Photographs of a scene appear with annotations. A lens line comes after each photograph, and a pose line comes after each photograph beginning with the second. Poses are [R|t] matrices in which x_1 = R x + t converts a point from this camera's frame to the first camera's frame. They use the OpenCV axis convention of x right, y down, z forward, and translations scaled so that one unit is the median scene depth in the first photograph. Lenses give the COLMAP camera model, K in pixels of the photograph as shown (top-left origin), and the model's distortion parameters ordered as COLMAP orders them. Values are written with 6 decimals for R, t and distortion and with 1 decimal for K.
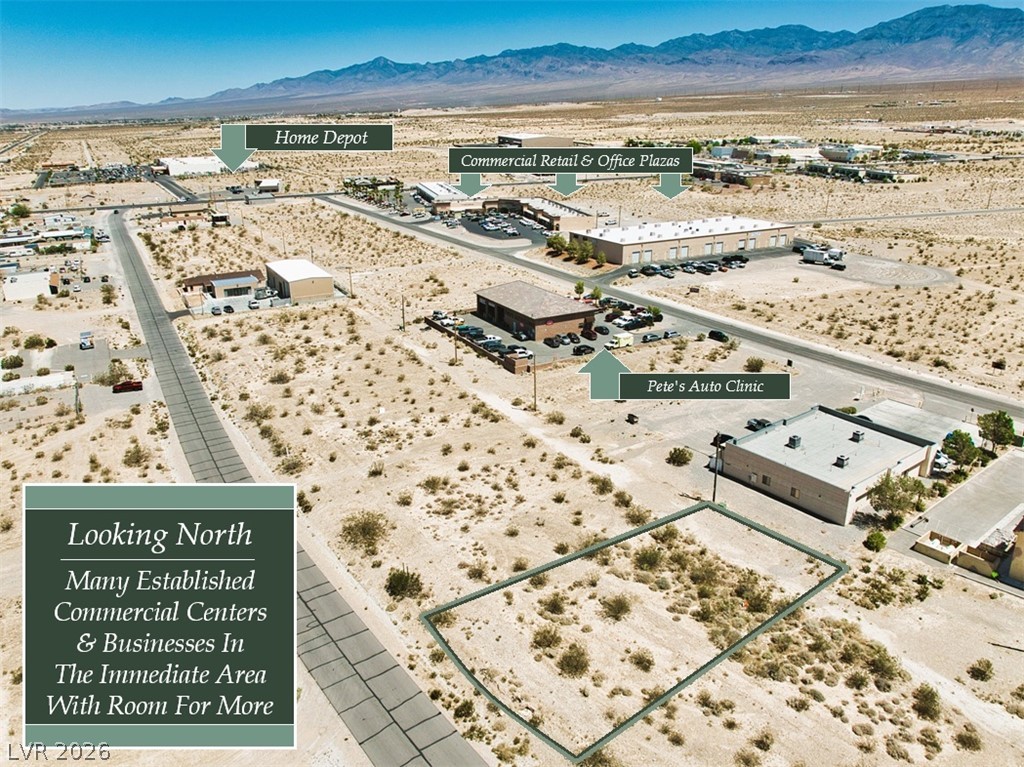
lens RADIAL K [[751.4, 0, 520.1], [0, 751.4, 387.7], [0, 0, 1]] dist [-0.028036, -0.002919]
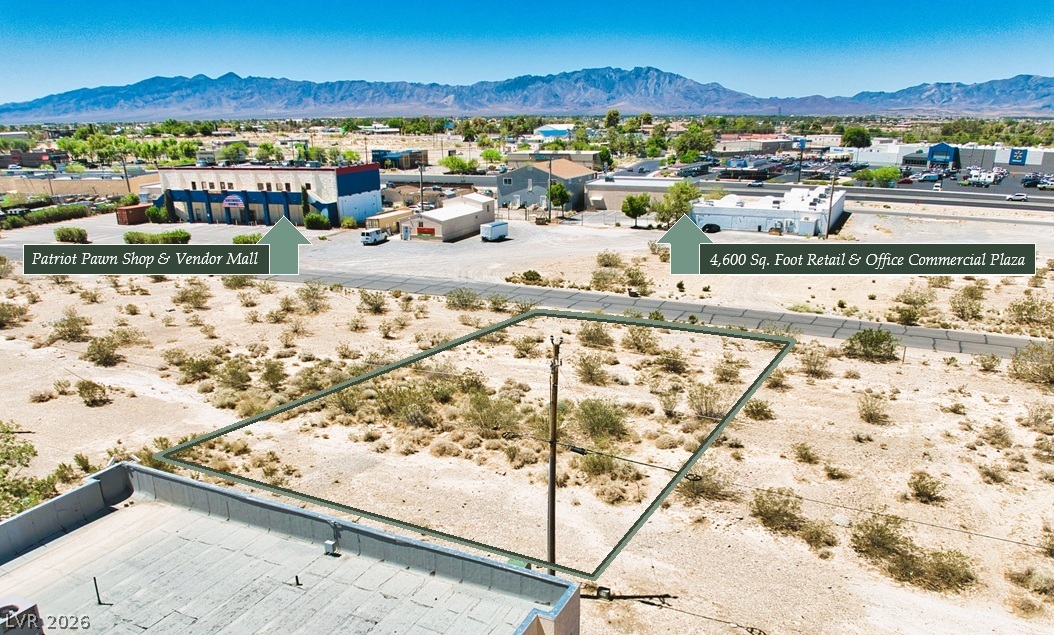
lens RADIAL K [[767.8, 0, 531.2], [0, 767.8, 421.9], [0, 0, 1]] dist [-0.029795, -0.009858]
pose [[-0.891718, 0.184228, -0.413400, 0.284129], [-0.143029, 0.751886, 0.643591, -0.069832], [0.429397, 0.633030, -0.644121, 0.861756]]
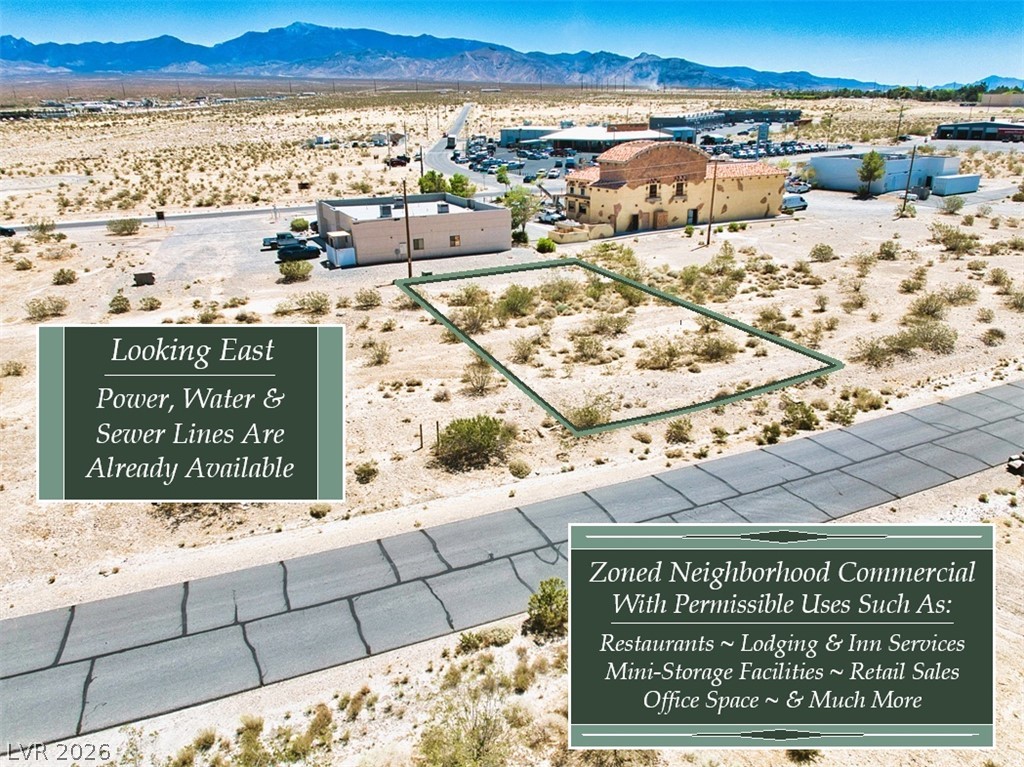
lens RADIAL K [[748.3, 0, 511.6], [0, 748.3, 400.1], [0, 0, 1]] dist [-0.031994, -0.008495]
pose [[0.222026, -0.351982, 0.909293, -0.367552], [0.352524, 0.898462, 0.261712, 0.074685], [-0.909083, 0.262440, 0.323564, 0.508489]]
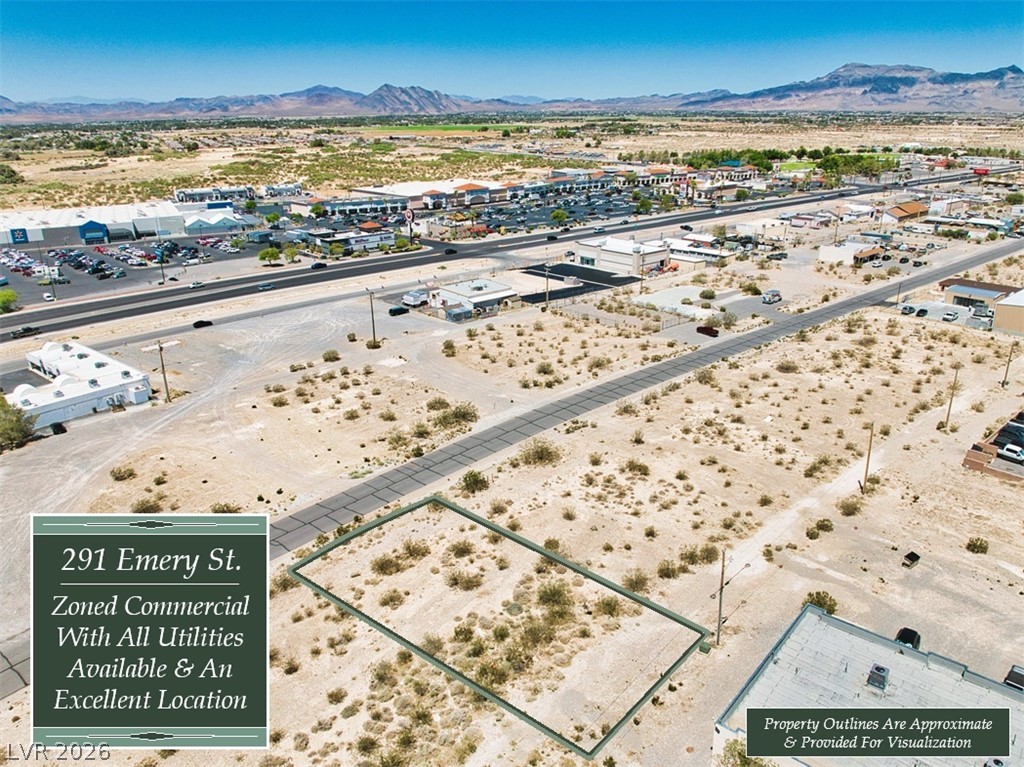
lens RADIAL K [[763.4, 0, 512.0], [0, 763.4, 383.5], [0, 0, 1]] dist [-0.034427, -0.010879]
pose [[0.206122, 0.339823, -0.917624, 0.606747], [-0.332648, 0.906247, 0.260888, -0.151109], [0.920249, 0.251471, 0.299838, 0.398307]]
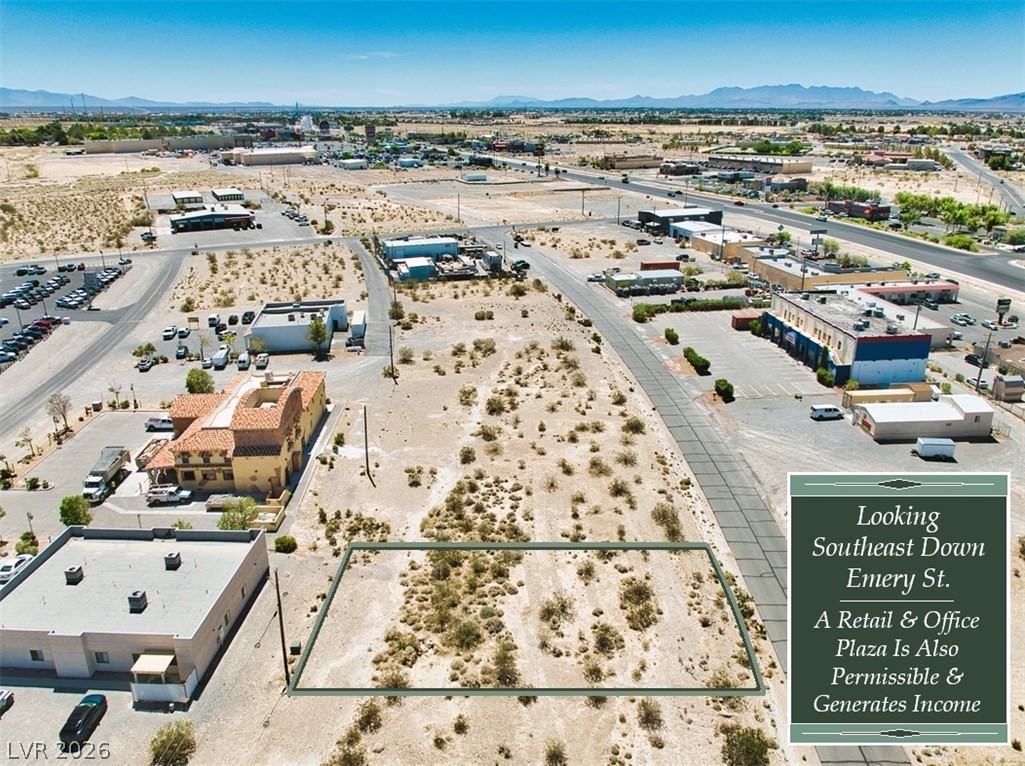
lens RADIAL K [[754.5, 0, 512.5], [0, 754.5, 395.1], [0, 0, 1]] dist [-0.030621, -0.010970]
pose [[-0.774927, -0.211169, 0.595731, -0.215022], [0.235641, 0.778058, 0.582322, -0.311912], [-0.586482, 0.591636, -0.553178, 0.840252]]
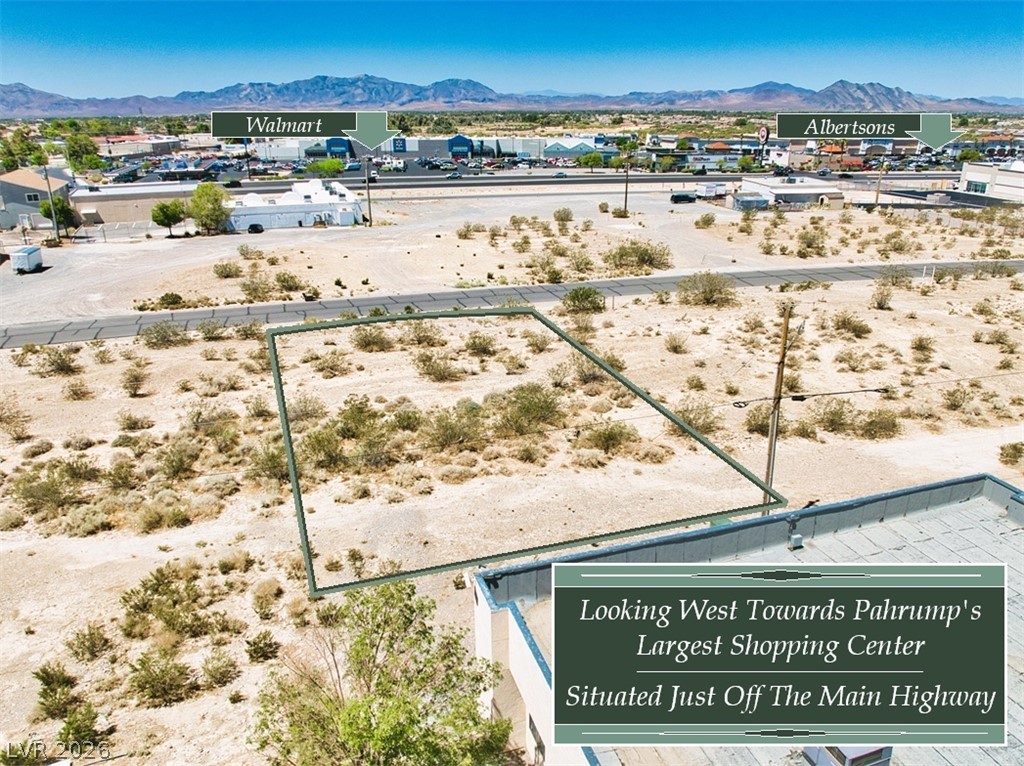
lens RADIAL K [[763.4, 0, 512.0], [0, 763.4, 383.0], [0, 0, 1]] dist [-0.034427, -0.010879]
pose [[-0.326365, 0.331379, -0.885254, 0.426742], [-0.322854, 0.841133, 0.433889, -0.010268], [0.888398, 0.427414, -0.167530, 0.696389]]
